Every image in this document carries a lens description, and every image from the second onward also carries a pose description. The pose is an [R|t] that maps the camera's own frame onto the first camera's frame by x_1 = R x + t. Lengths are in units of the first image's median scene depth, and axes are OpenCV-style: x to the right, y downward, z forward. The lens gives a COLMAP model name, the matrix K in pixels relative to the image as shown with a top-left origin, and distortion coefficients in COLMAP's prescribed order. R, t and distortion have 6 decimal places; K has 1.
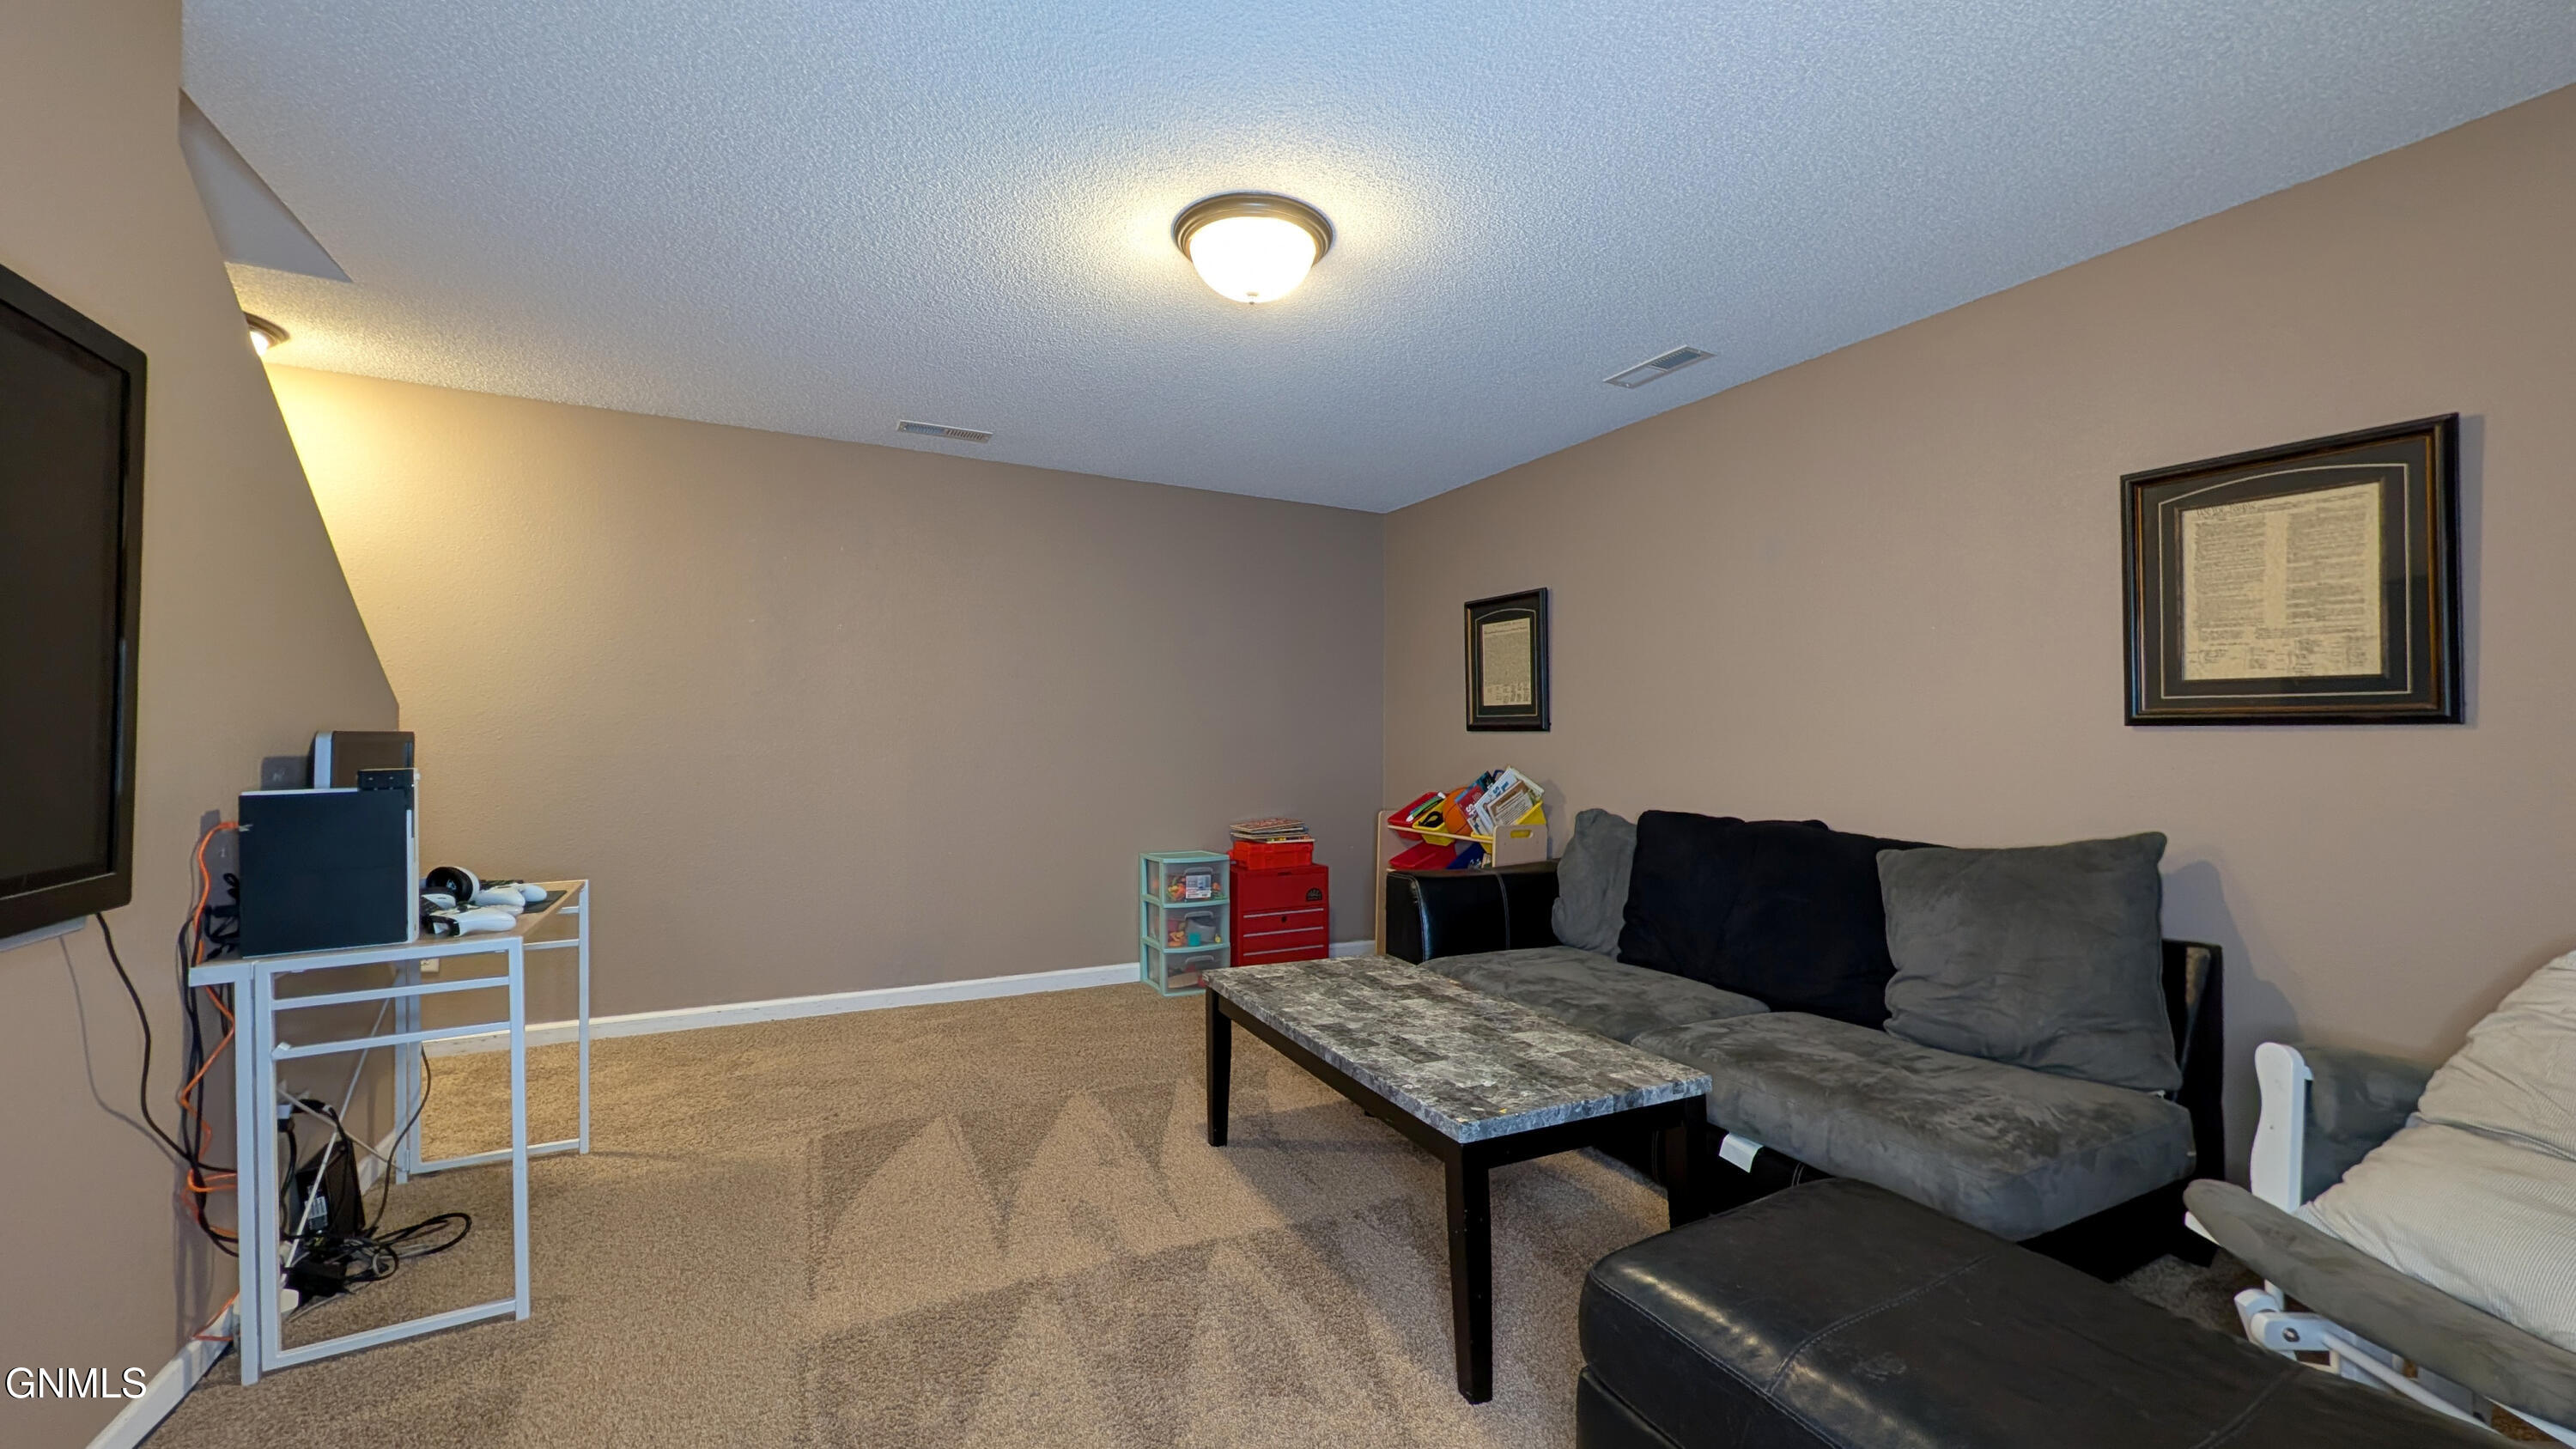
lens RADIAL K [[993.3, 0, 1271.2], [0, 993.3, 727.0], [0, 0, 1]] dist [0.003942, -0.000698]
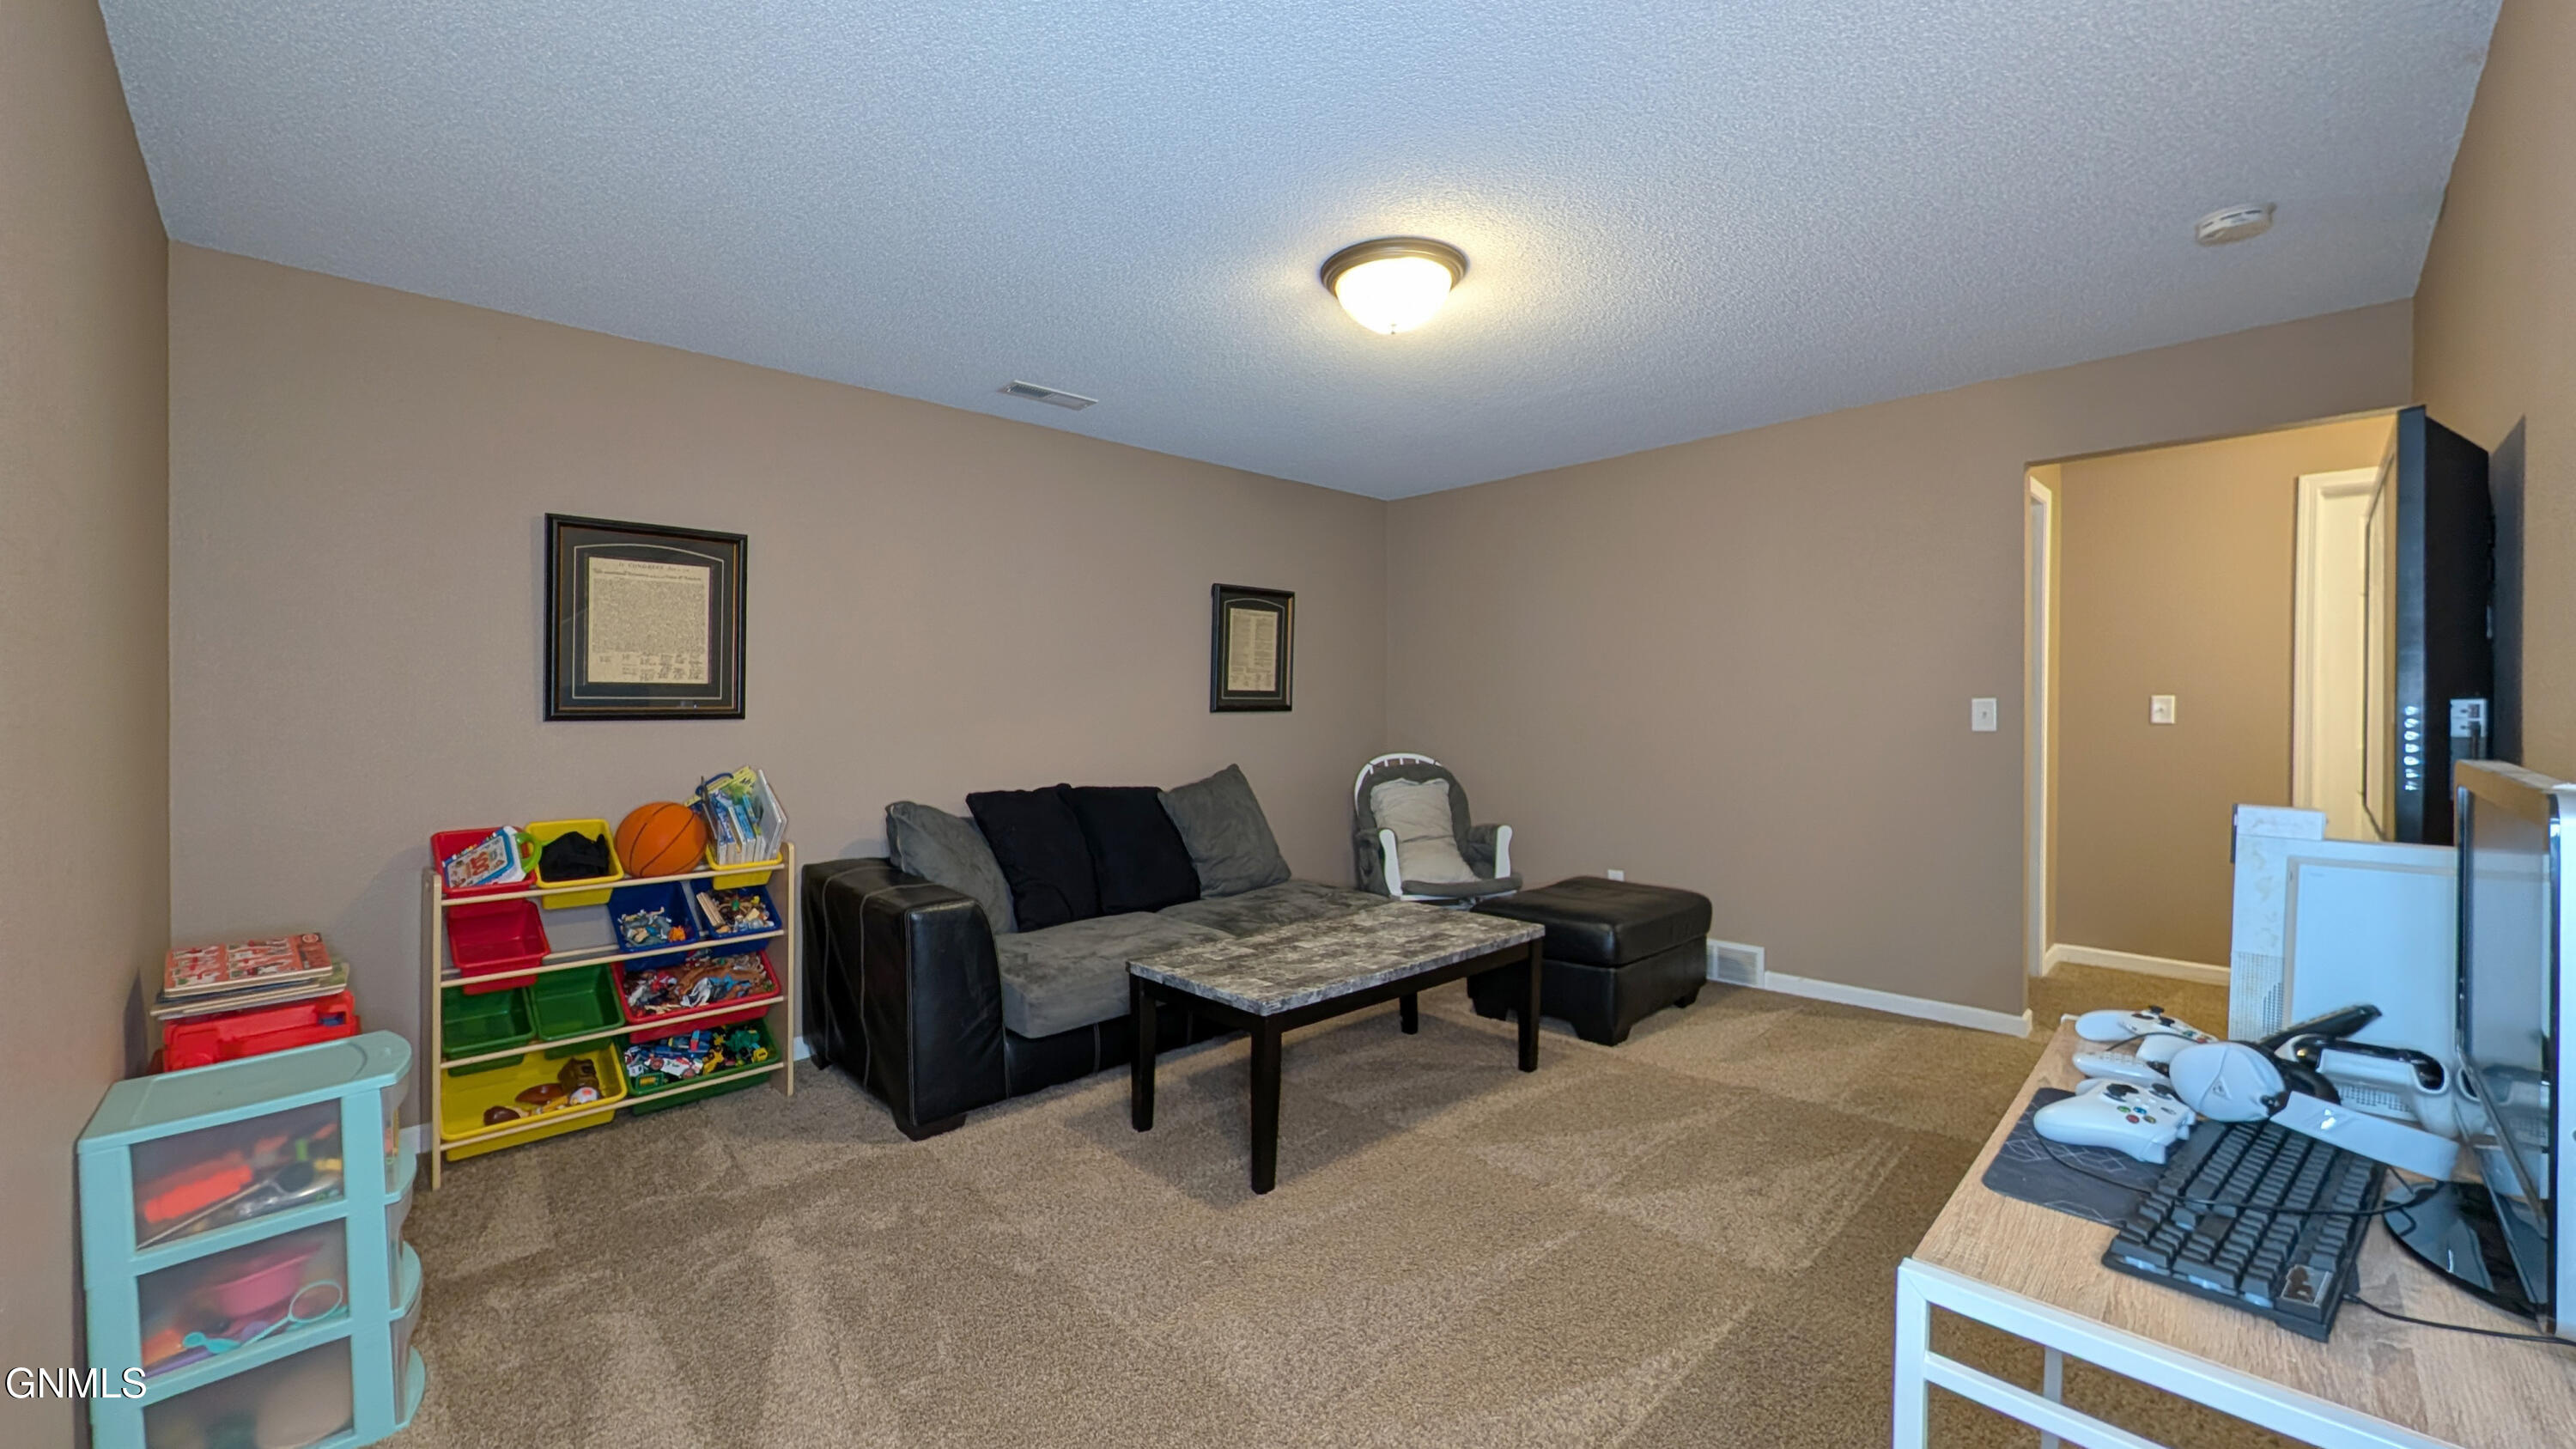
lens RADIAL K [[993.3, 0, 1272.9], [0, 993.3, 711.2], [0, 0, 1]] dist [0.003942, -0.000698]
pose [[-0.298851, 0.012428, 0.954219, -0.914639], [0.009858, 0.999902, -0.009936, 0.015102], [-0.954249, 0.006437, -0.298945, 1.324817]]
